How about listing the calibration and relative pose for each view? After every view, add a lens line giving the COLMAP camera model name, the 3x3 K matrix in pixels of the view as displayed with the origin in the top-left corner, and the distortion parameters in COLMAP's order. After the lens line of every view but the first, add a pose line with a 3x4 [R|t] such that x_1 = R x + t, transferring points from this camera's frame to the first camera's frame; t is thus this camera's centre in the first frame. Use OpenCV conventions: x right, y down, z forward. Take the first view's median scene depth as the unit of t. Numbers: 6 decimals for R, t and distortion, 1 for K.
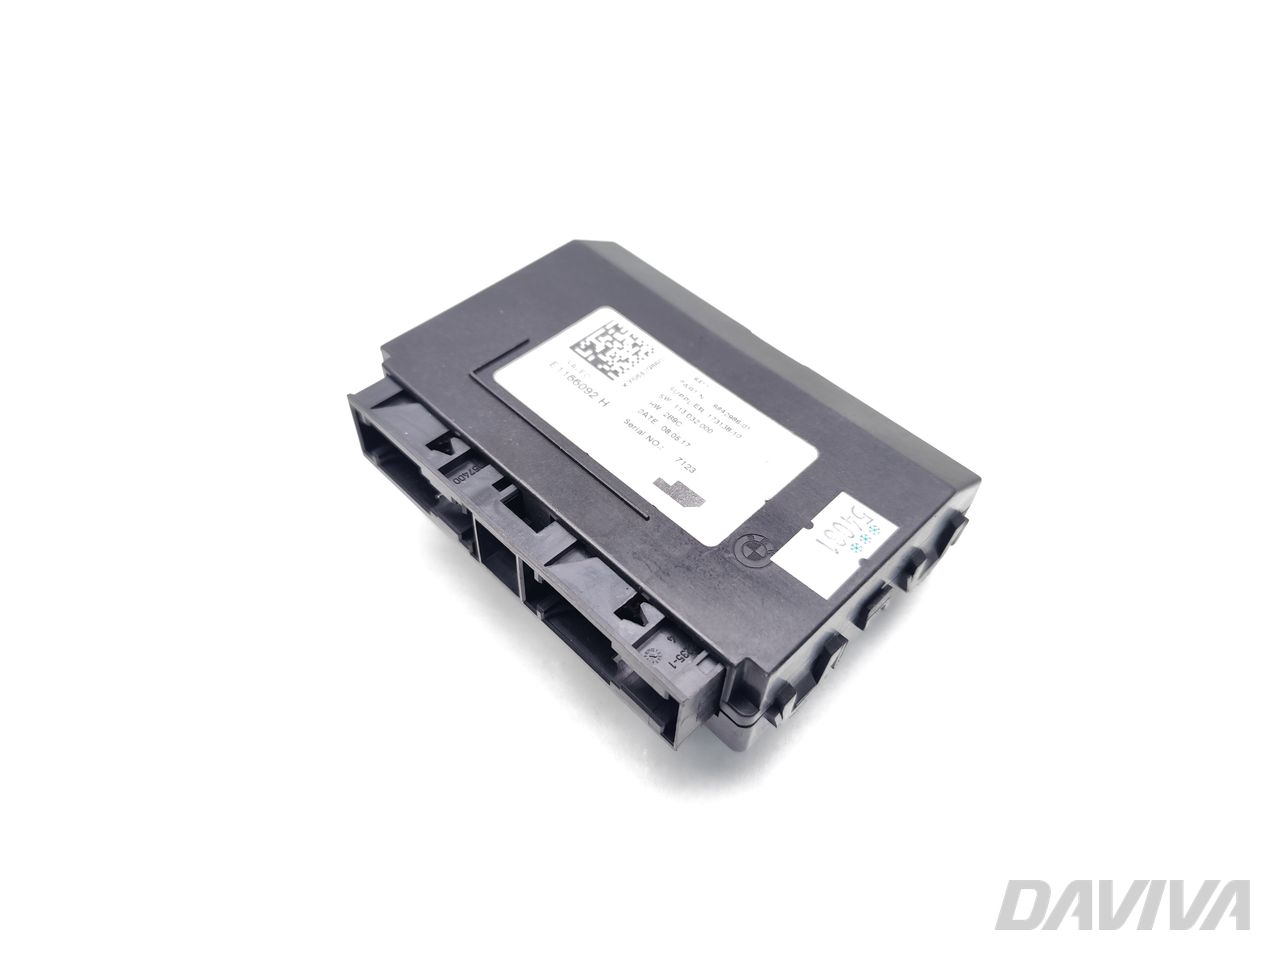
lens RADIAL K [[858.8, 0, 643.7], [0, 858.8, 477.6], [0, 0, 1]] dist [0.007068, 0.000287]
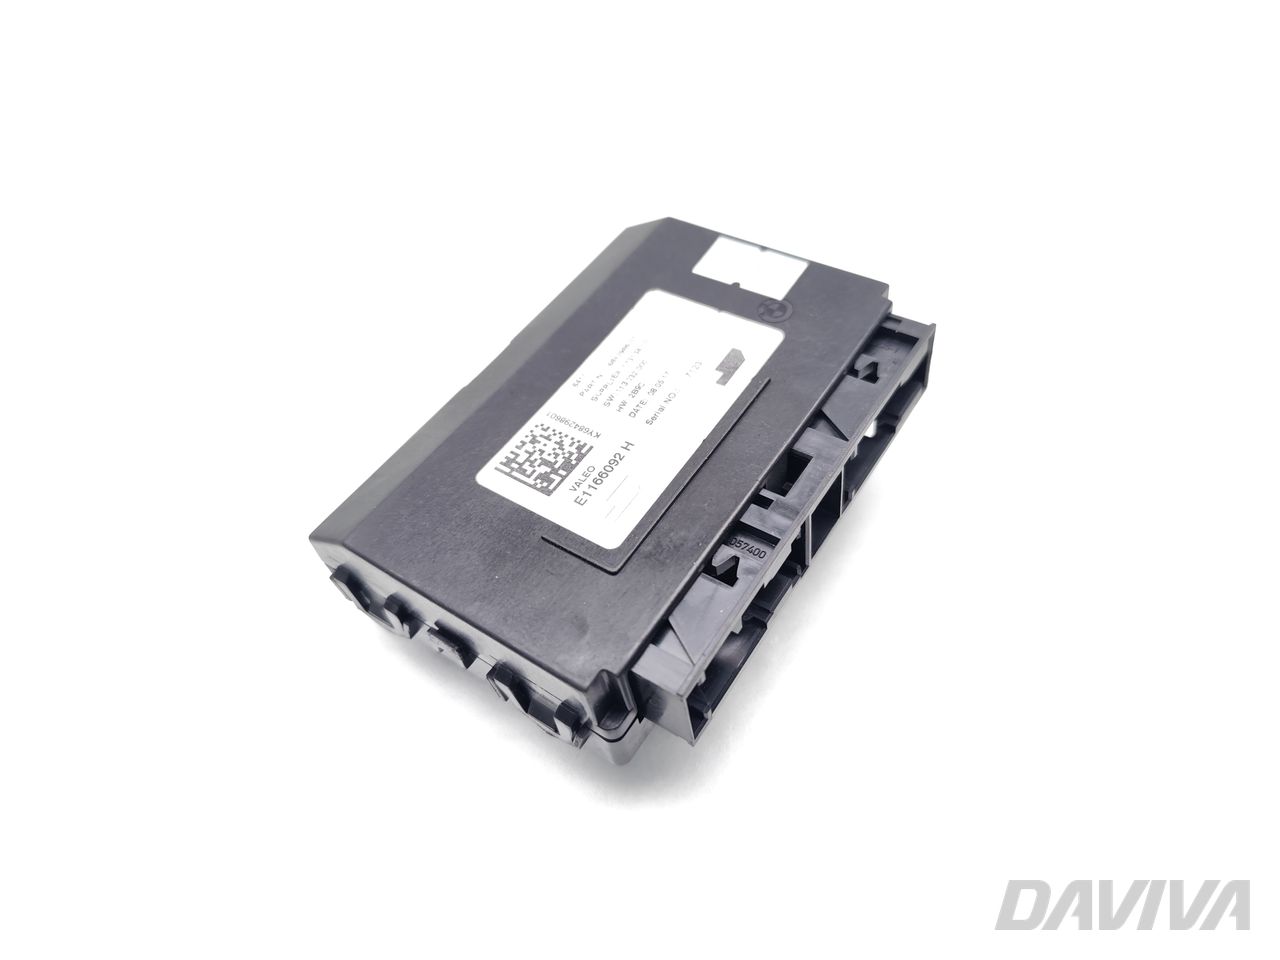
lens RADIAL K [[980.6, 0, 644.9], [0, 980.6, 481.0], [0, 0, 1]] dist [0.013196, 0.000723]
pose [[-0.173504, -0.762086, 0.623795, -0.724628], [0.847971, 0.206516, 0.488156, -0.570902], [-0.500841, 0.613657, 0.610396, 0.387175]]
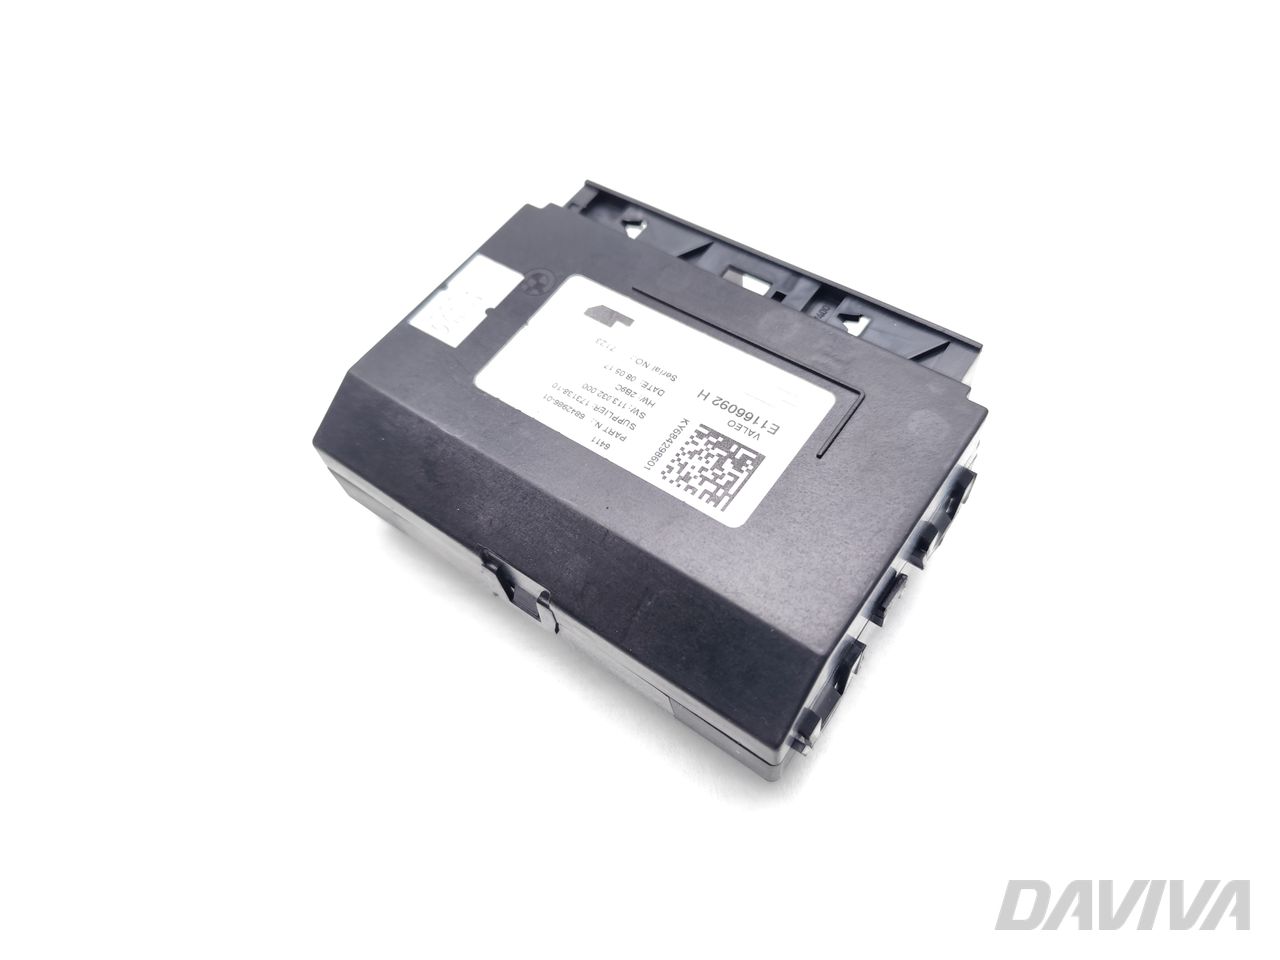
lens RADIAL K [[858.8, 0, 640.9], [0, 858.8, 481.3], [0, 0, 1]] dist [0.007068, 0.000287]
pose [[-0.987533, 0.153186, -0.036220, 0.066372], [-0.089516, -0.357251, 0.929709, -0.964241], [0.129479, 0.921361, 0.366510, 0.747659]]
